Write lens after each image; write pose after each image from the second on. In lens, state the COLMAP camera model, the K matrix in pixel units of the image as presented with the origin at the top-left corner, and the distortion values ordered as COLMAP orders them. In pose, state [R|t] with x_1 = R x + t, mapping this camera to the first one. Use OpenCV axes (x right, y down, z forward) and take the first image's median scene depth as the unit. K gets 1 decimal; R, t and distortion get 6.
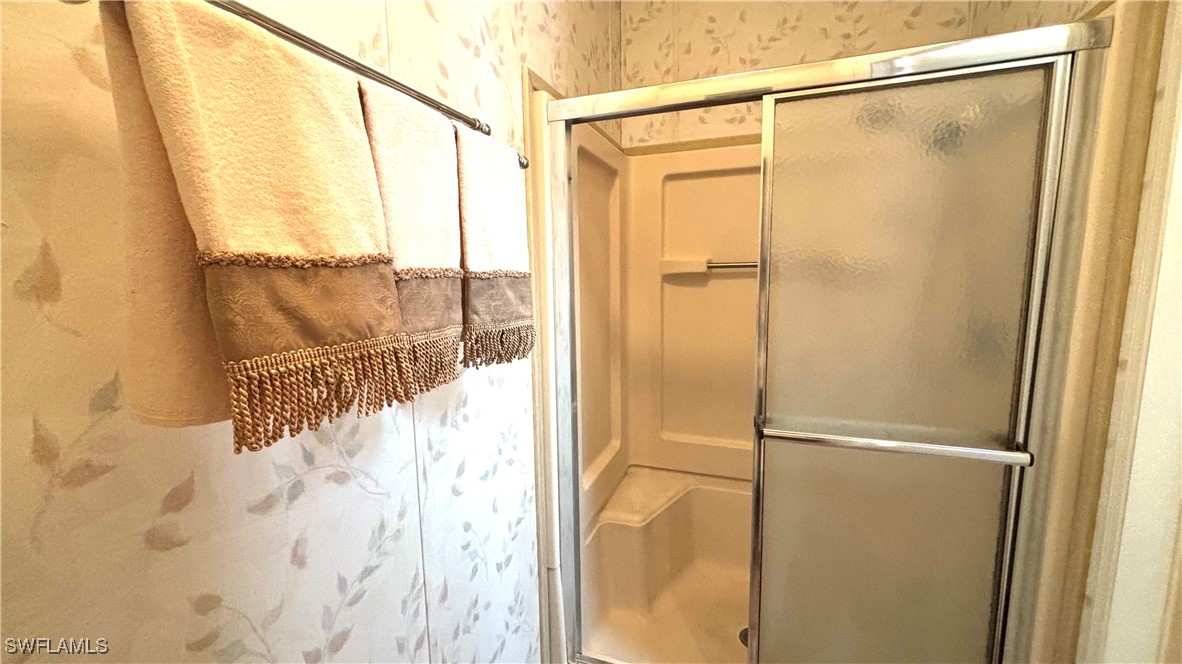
lens RADIAL K [[476.5, 0, 591.0], [0, 476.5, 332.0], [0, 0, 1]] dist [0.011097, -0.000159]
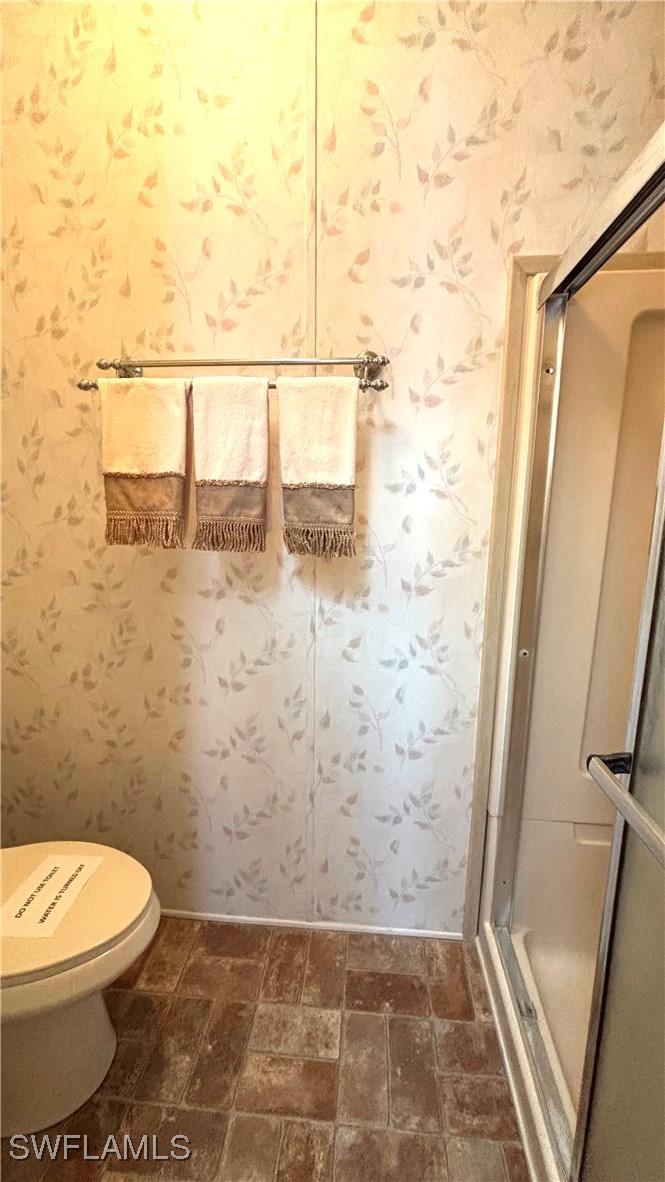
lens RADIAL K [[488.4, 0, 332.5], [0, 488.4, 591.0], [0, 0, 1]] dist [0.000361, 0.000523]
pose [[0.263980, 0.207247, -0.942000, 1.130263], [-0.144009, 0.974165, 0.173967, -0.080883], [0.953717, 0.089732, 0.287005, 0.692576]]
